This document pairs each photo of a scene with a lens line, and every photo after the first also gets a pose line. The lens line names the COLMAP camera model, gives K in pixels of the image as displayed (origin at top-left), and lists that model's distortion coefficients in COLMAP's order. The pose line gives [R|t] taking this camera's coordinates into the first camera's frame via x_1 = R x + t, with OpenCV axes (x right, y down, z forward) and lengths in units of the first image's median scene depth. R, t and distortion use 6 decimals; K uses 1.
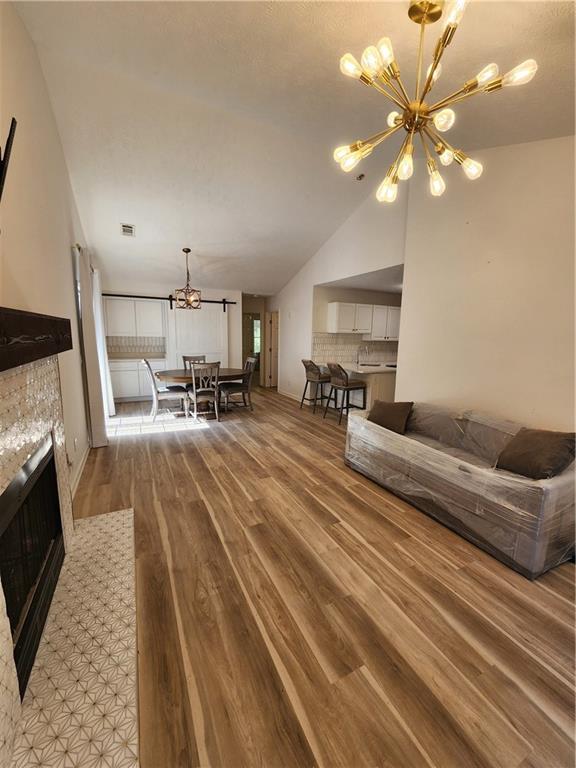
lens RADIAL K [[318.5, 0, 299.2], [0, 318.5, 384.7], [0, 0, 1]] dist [-0.001748, 0.000089]
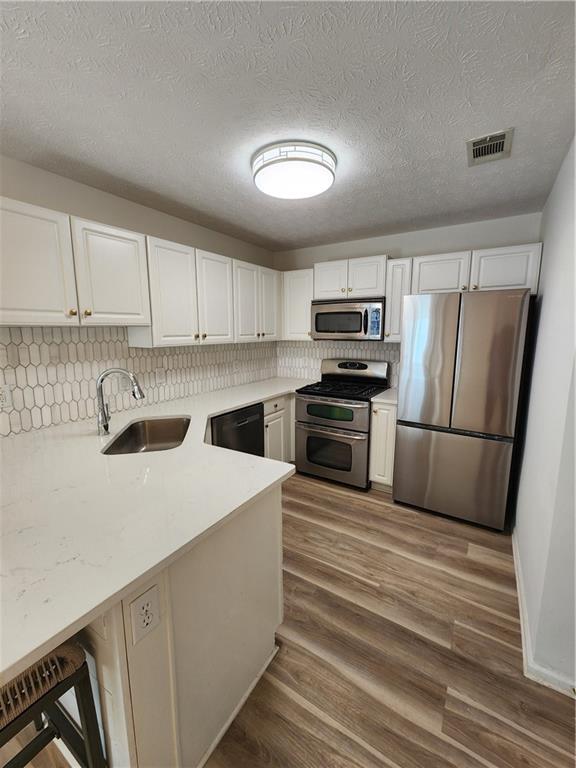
lens RADIAL K [[318.5, 0, 294.4], [0, 318.5, 381.1], [0, 0, 1]] dist [-0.001748, 0.000089]
pose [[0.860773, -0.105047, 0.498031, 0.421389], [0.099654, 0.994316, 0.037488, -0.234253], [-0.499138, 0.017361, 0.866349, 1.478575]]
